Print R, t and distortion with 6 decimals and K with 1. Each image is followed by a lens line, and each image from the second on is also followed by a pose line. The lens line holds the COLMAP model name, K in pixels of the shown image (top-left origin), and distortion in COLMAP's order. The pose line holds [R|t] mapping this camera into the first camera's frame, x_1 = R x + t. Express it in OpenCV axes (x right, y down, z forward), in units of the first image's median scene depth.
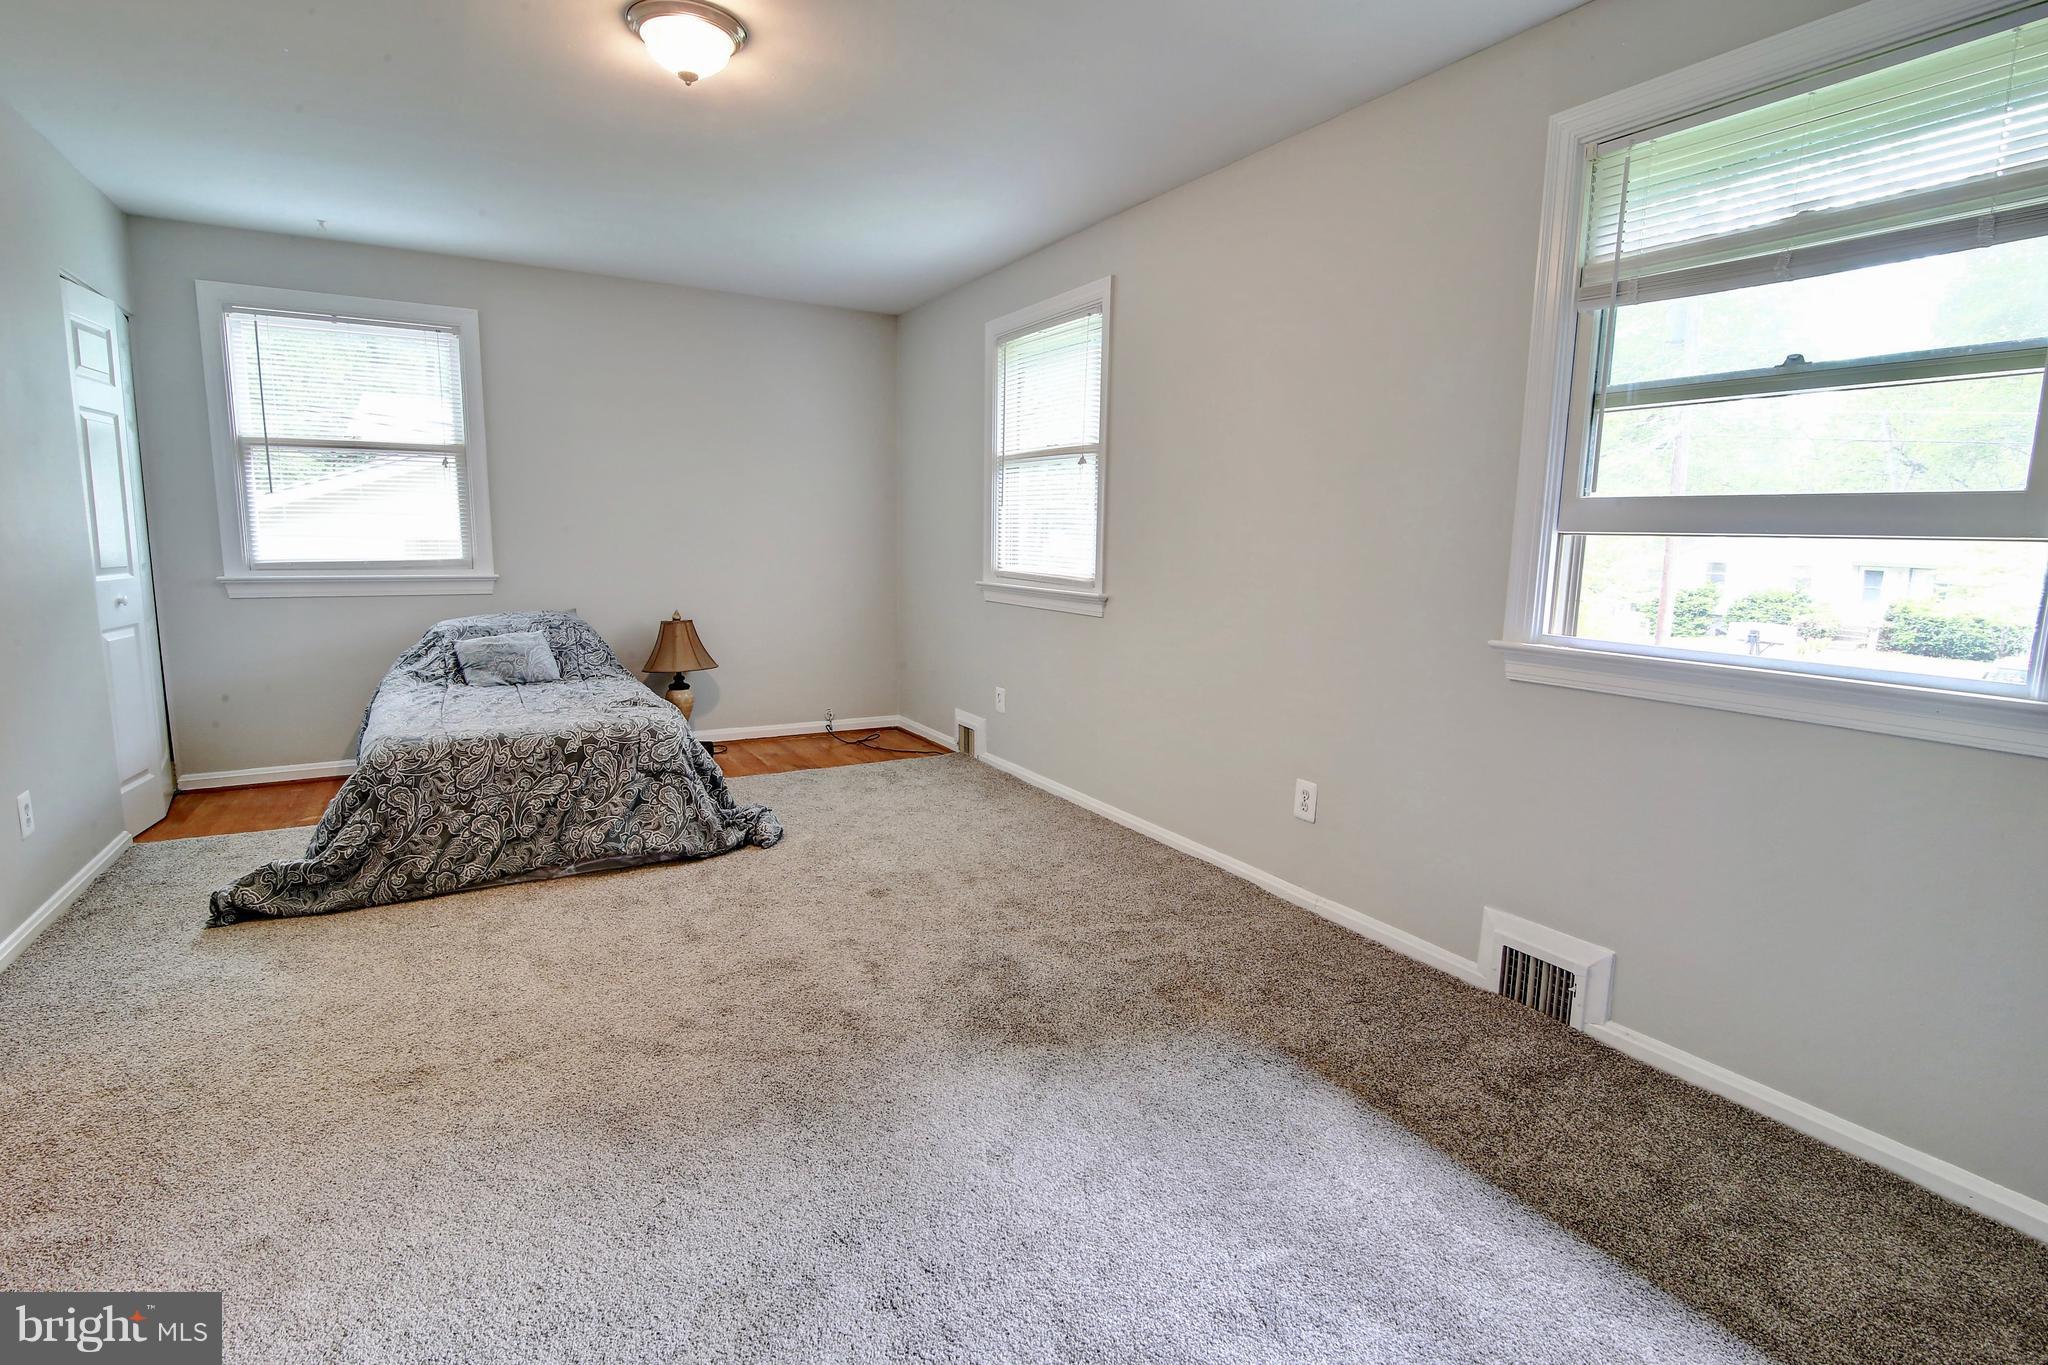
lens RADIAL K [[939.4, 0, 1064.3], [0, 939.4, 678.8], [0, 0, 1]] dist [-0.019910, 0.001768]
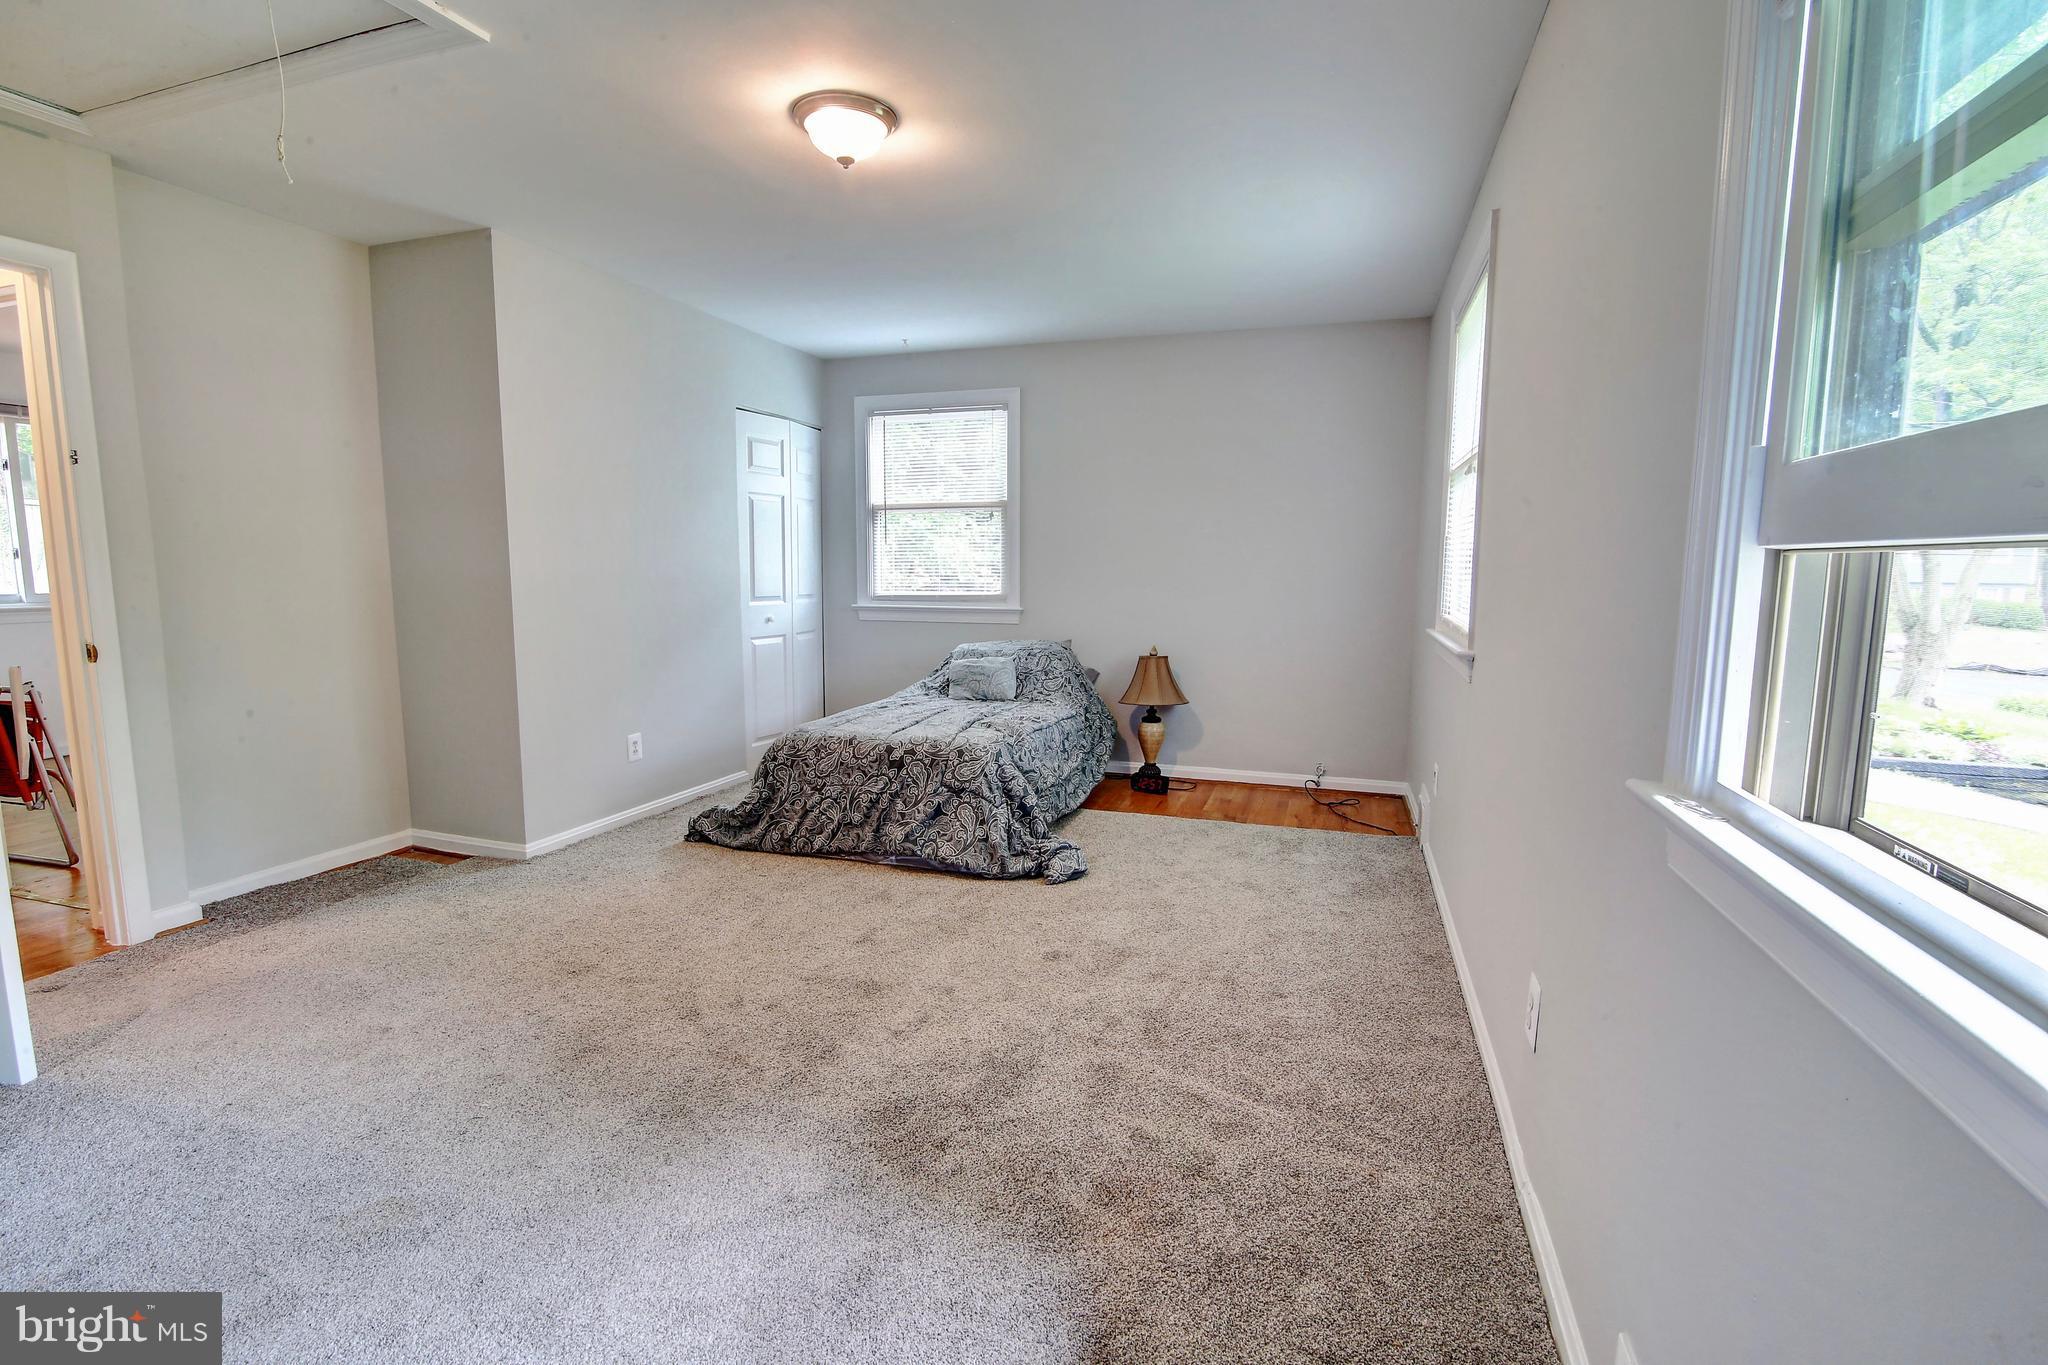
lens RADIAL K [[939.4, 0, 1025.6], [0, 939.4, 680.8], [0, 0, 1]] dist [-0.019910, 0.001768]
pose [[0.658085, 0.077159, -0.748980, 0.442299], [-0.107626, 0.994160, 0.007853, -0.044840], [0.745212, 0.075442, 0.662546, 0.333725]]
